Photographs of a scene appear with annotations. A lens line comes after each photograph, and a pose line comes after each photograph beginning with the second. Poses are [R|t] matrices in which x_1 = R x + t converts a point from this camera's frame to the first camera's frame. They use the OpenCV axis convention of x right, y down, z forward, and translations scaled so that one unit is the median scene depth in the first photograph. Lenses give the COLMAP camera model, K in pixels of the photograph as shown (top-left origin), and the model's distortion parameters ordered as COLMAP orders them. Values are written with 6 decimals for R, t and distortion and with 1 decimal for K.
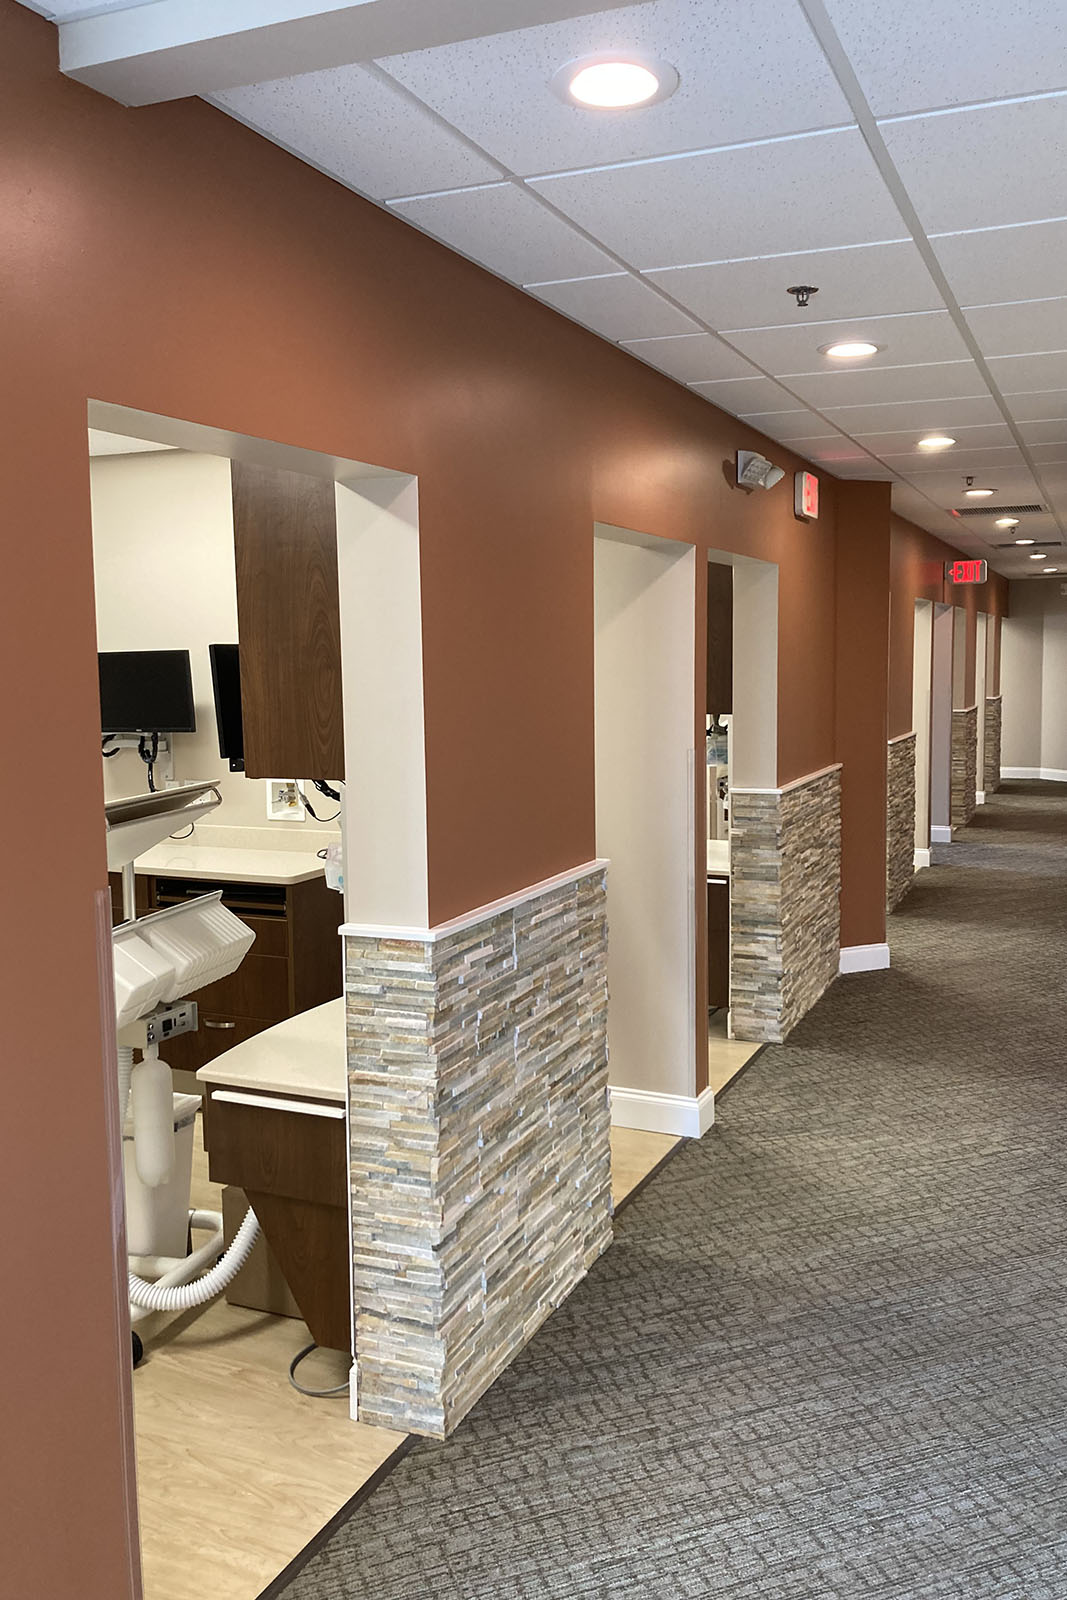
lens RADIAL K [[1332.9, 0, 533.5], [0, 1332.9, 800.0], [0, 0, 1]] dist [0.003929, -0.006203]
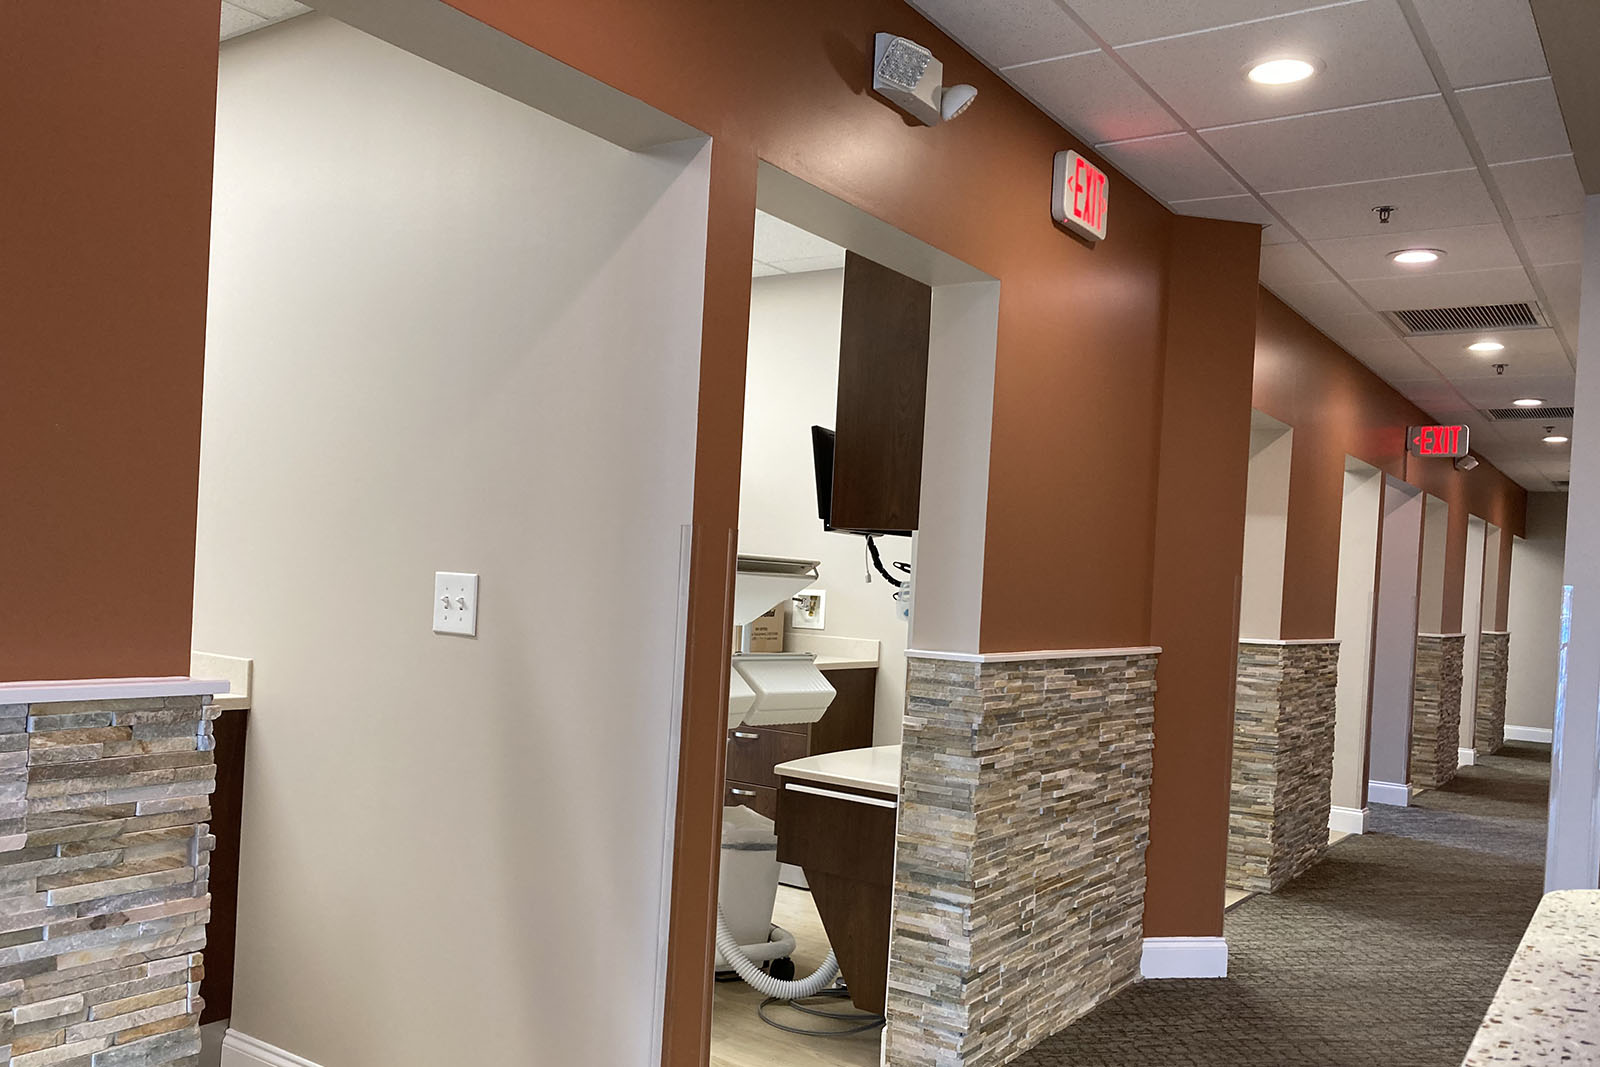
lens RADIAL K [[1301.4, 0, 799.6], [0, 1301.4, 603.8], [0, 0, 1]] dist [-0.001443, 0.017623]
pose [[0.979237, 0.068147, -0.190923, 0.195586], [-0.086941, 0.991970, -0.091847, 0.027040], [0.183130, 0.106539, 0.977299, 0.381771]]
